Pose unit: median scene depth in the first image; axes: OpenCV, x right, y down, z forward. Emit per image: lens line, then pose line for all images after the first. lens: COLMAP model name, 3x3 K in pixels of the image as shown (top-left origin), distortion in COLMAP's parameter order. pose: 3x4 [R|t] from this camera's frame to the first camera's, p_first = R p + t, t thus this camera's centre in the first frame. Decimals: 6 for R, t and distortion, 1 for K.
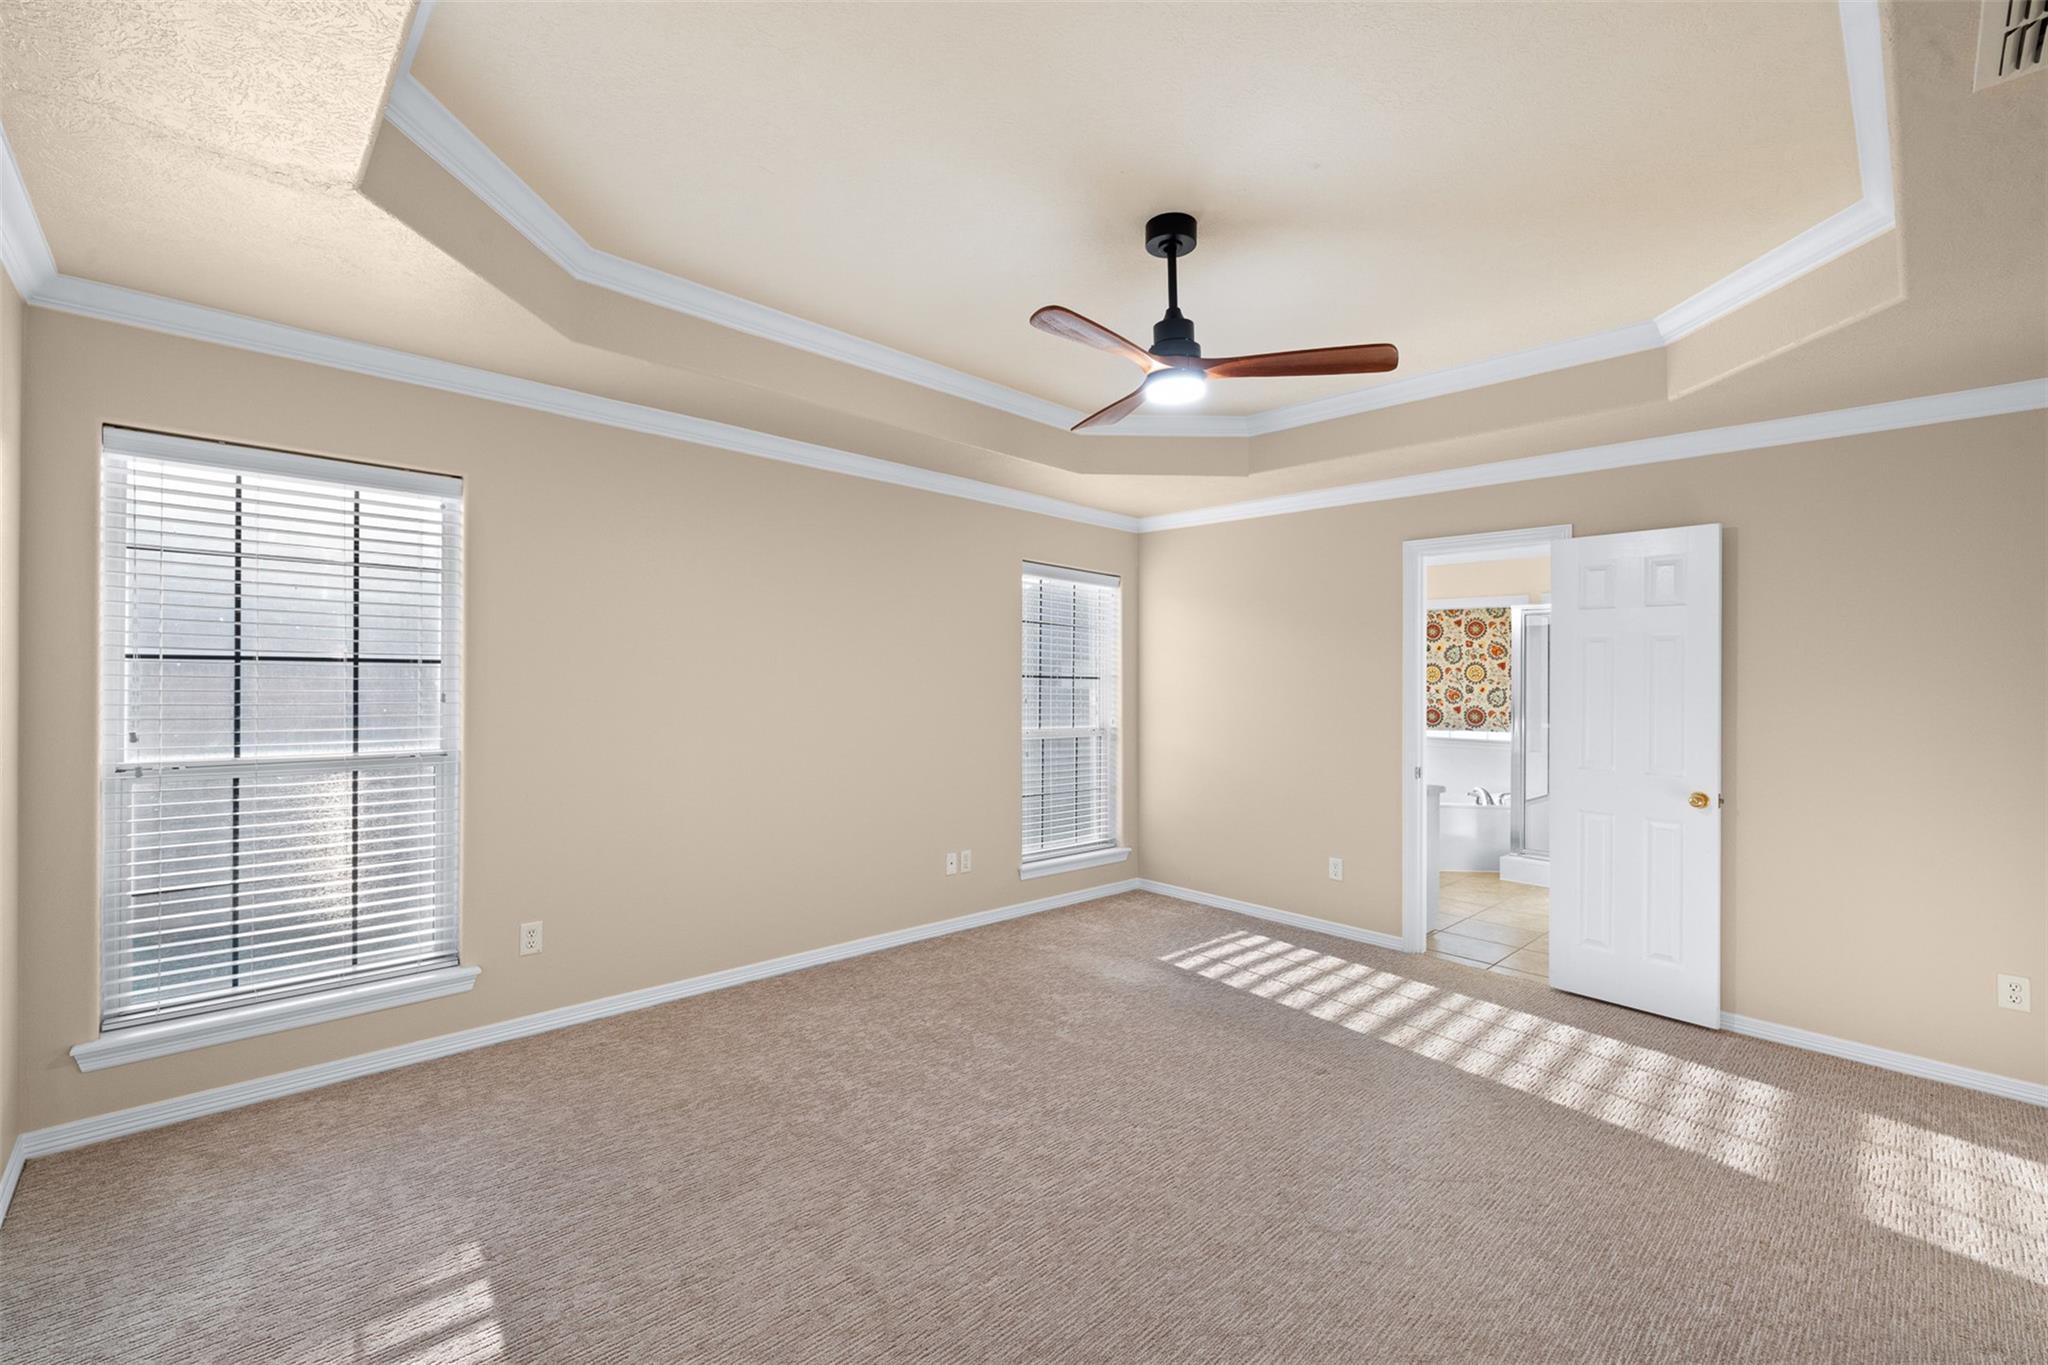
lens RADIAL K [[865.8, 0, 1020.9], [0, 865.8, 684.3], [0, 0, 1]] dist [-0.000639, -0.000026]
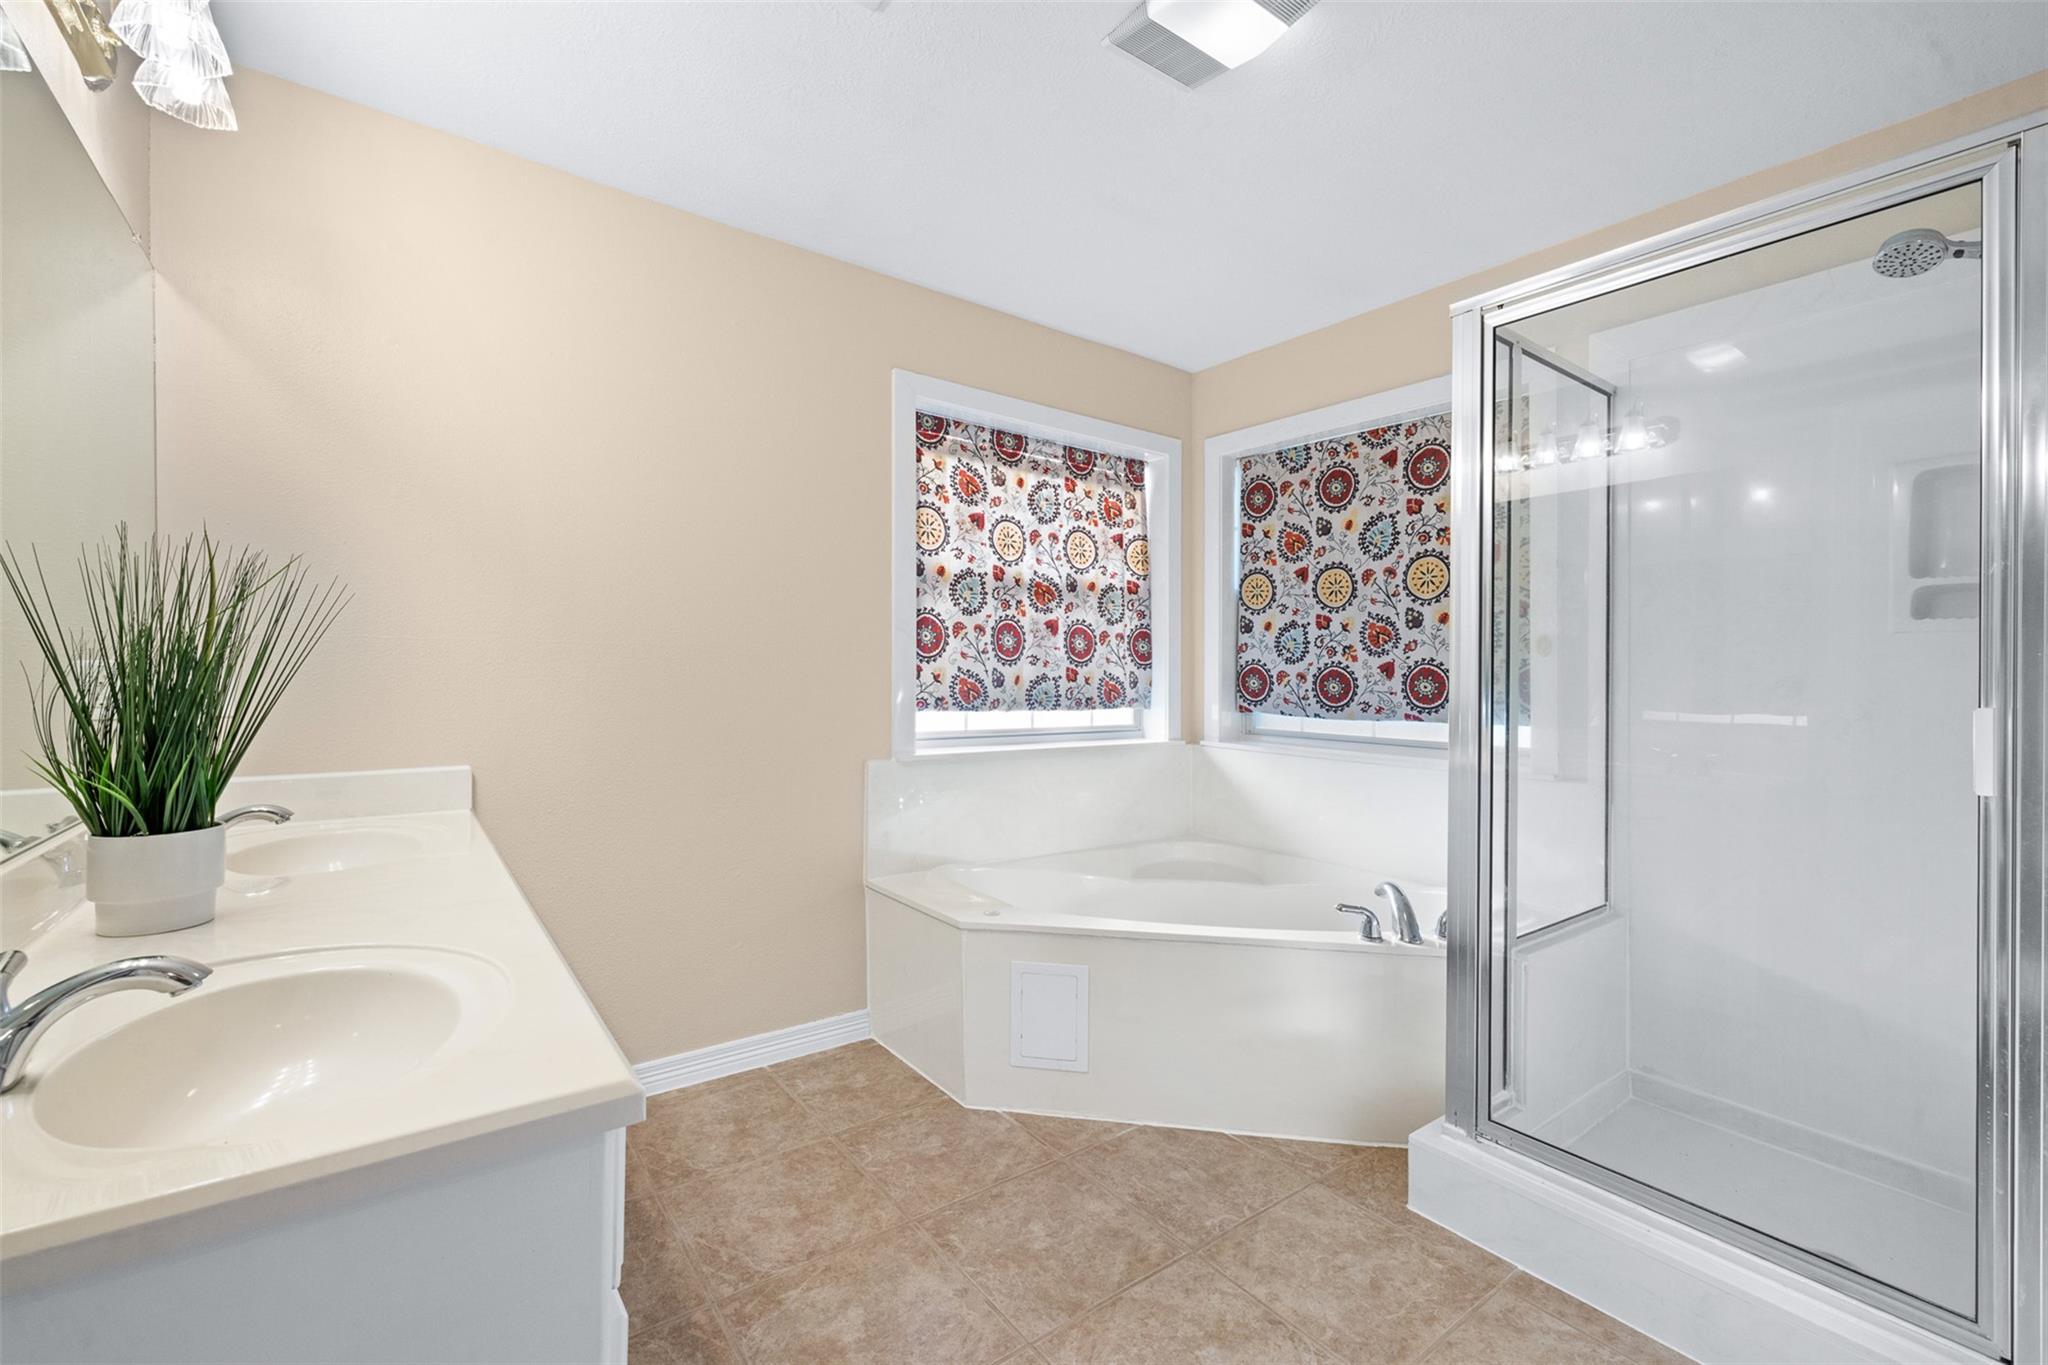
lens RADIAL K [[865.8, 0, 1025.7], [0, 865.8, 680.1], [0, 0, 1]] dist [-0.000639, -0.000026]
pose [[0.992058, -0.006665, -0.125605, 0.385553], [0.007887, 0.999926, 0.009232, 0.028915], [0.125534, -0.010149, 0.992037, 0.571488]]
